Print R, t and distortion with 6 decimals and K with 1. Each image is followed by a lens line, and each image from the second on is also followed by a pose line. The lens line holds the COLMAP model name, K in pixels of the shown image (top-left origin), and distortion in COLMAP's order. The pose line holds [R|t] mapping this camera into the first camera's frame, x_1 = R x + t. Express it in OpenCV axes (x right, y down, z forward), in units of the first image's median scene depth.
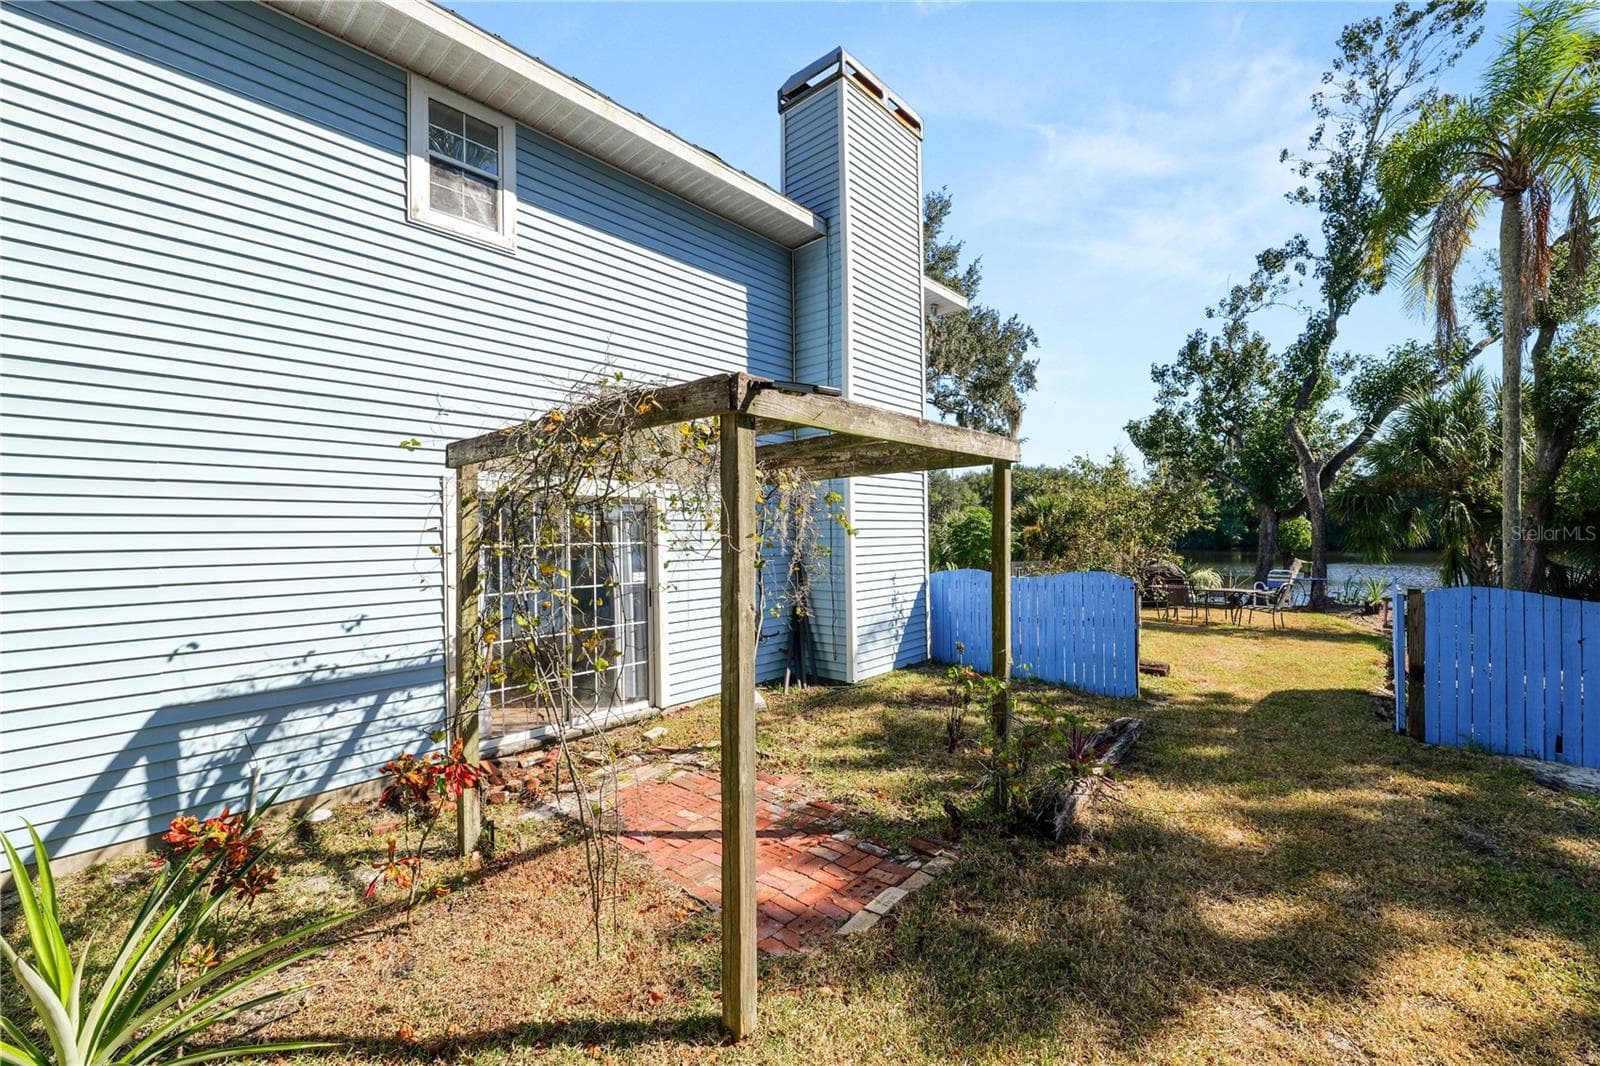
lens RADIAL K [[650.8, 0, 797.8], [0, 650.8, 532.0], [0, 0, 1]] dist [-0.012769, 0.000373]
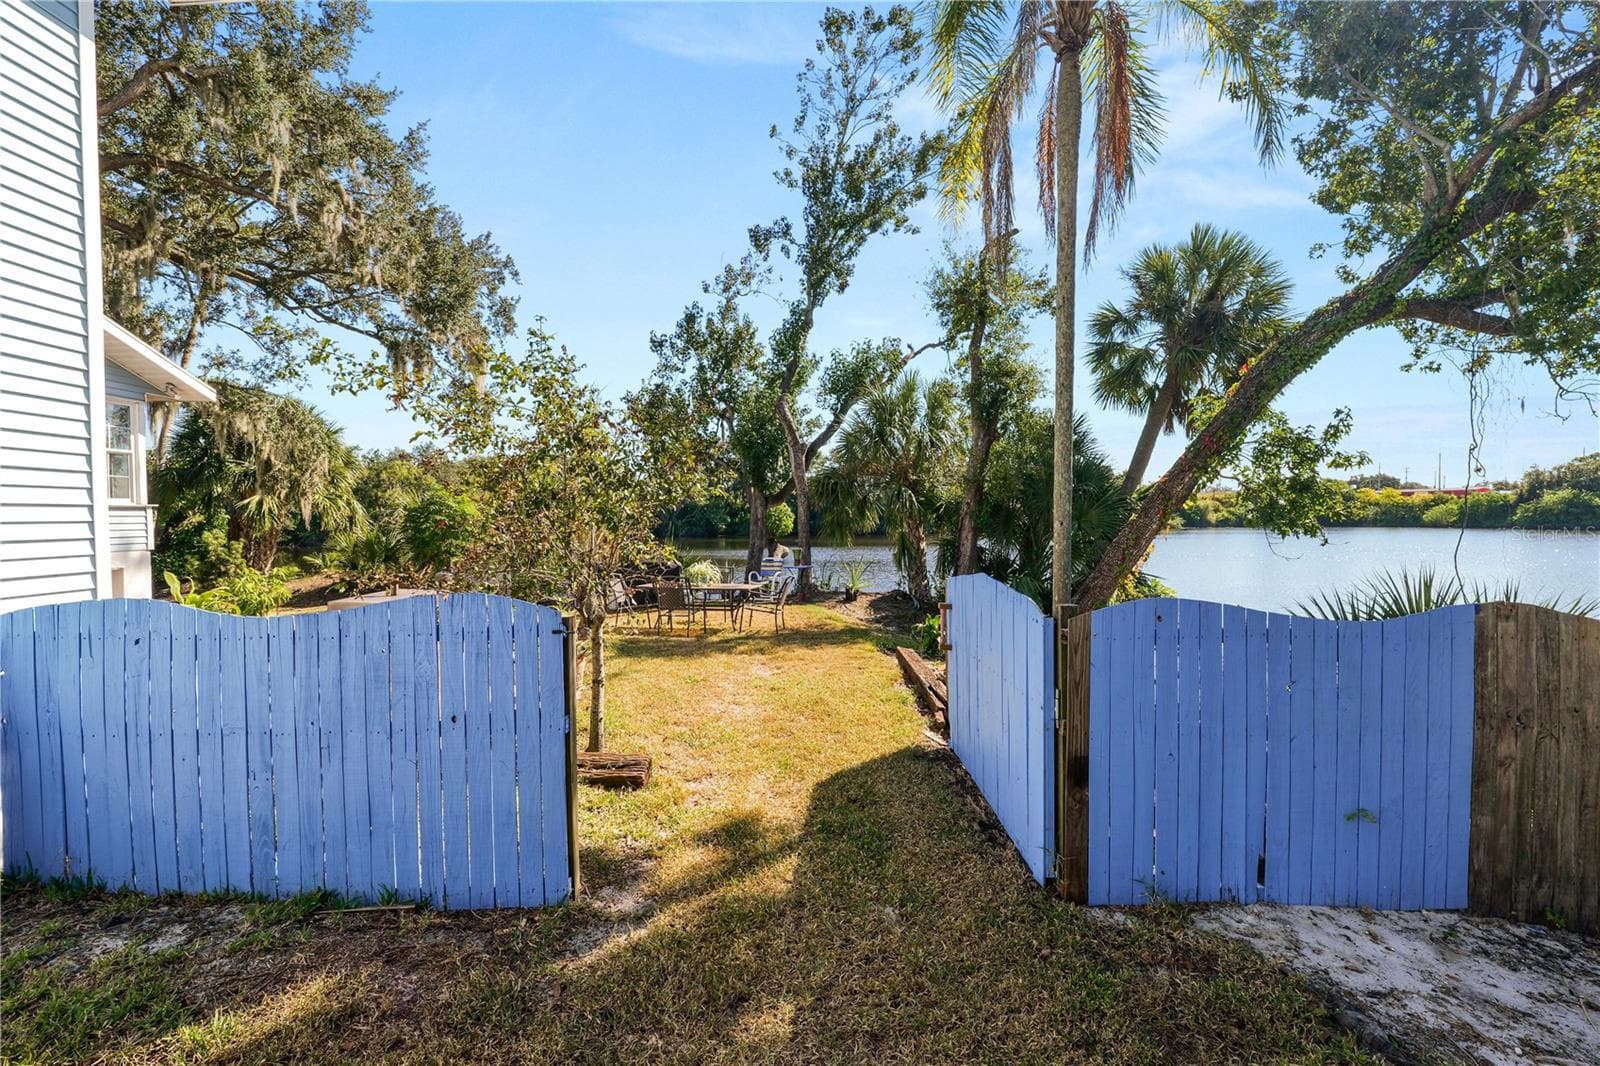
lens RADIAL K [[650.8, 0, 797.8], [0, 650.8, 532.0], [0, 0, 1]] dist [-0.012769, 0.000373]
pose [[0.756222, -0.007361, 0.654274, 0.140705], [-0.003224, 0.999883, 0.014976, 0.007029], [-0.654307, -0.013435, 0.756109, 0.230901]]
